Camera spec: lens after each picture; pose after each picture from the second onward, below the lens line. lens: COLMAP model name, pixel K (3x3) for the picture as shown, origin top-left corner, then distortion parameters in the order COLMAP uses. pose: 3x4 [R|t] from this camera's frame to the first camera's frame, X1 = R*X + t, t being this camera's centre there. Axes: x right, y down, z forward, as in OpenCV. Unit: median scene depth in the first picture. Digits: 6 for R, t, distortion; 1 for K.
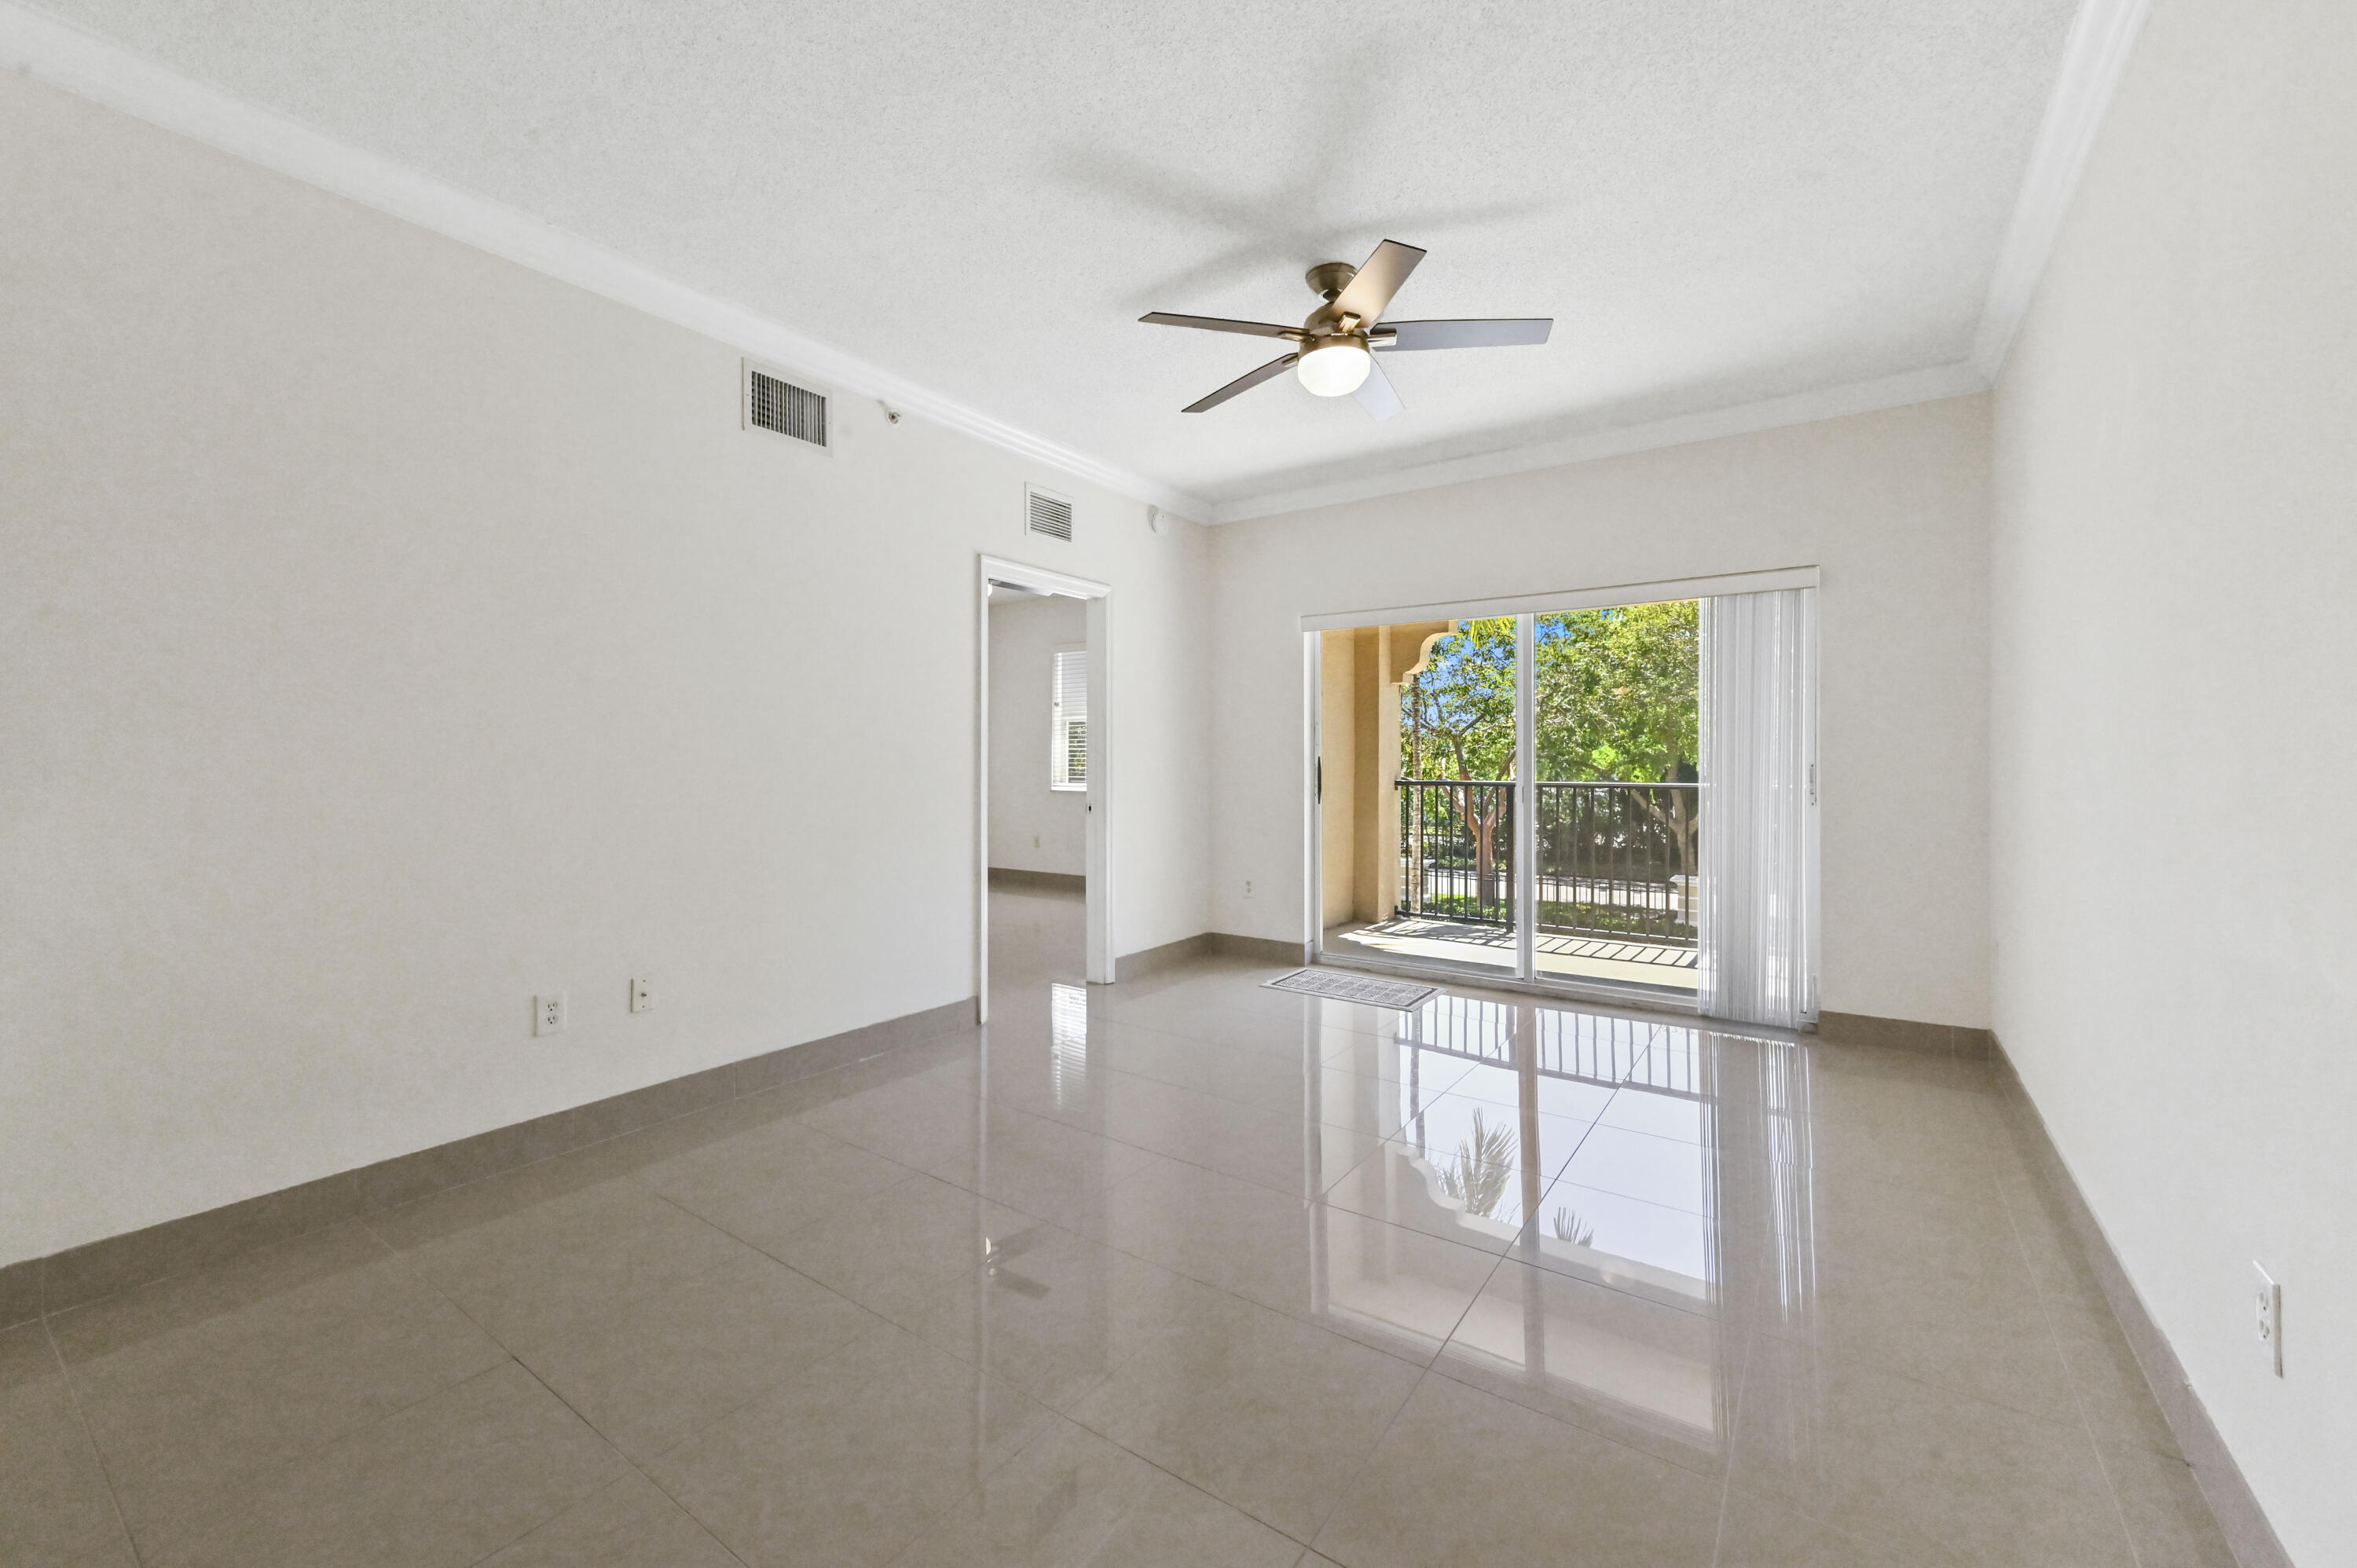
lens RADIAL K [[942.9, 0, 1156.2], [0, 942.9, 761.2], [0, 0, 1]] dist [0.012181, -0.000007]
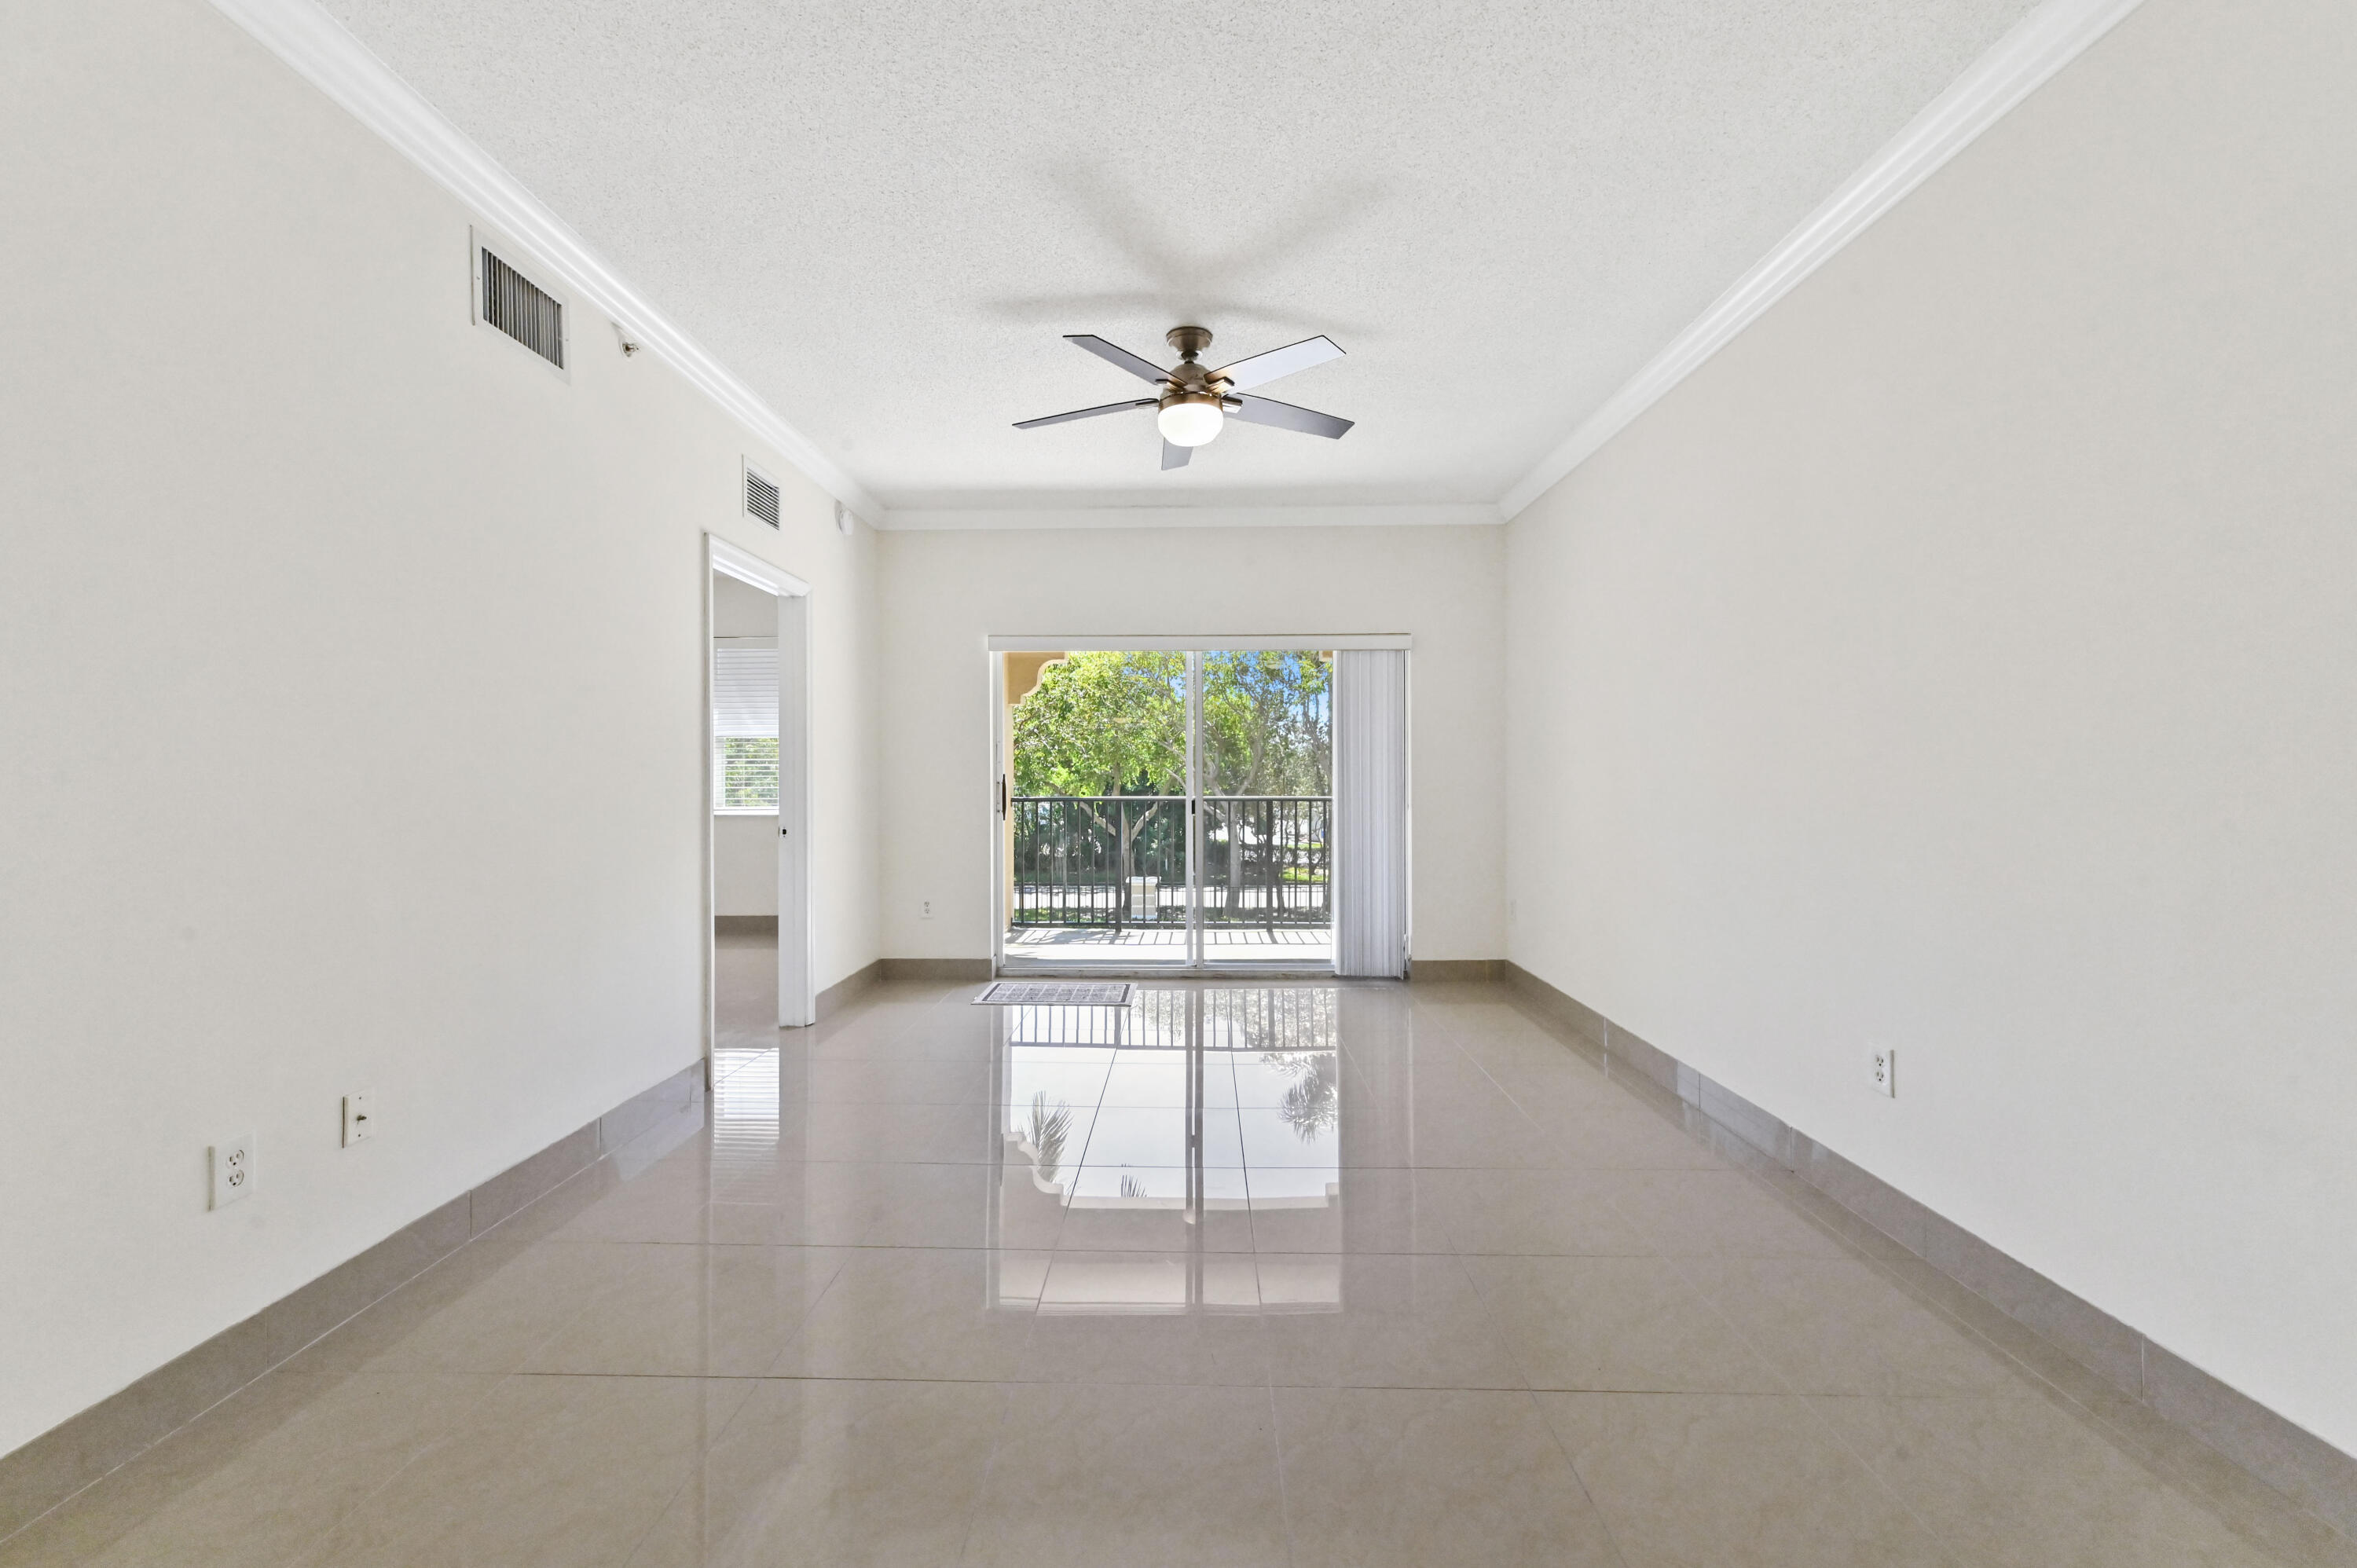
lens RADIAL K [[942.9, 0, 1158.1], [0, 942.9, 785.8], [0, 0, 1]] dist [0.012181, -0.000007]
pose [[0.828283, -0.005776, 0.560280, -0.304492], [0.002415, 0.999974, 0.006739, 0.001282], [-0.560305, -0.004229, 0.828276, 0.069538]]
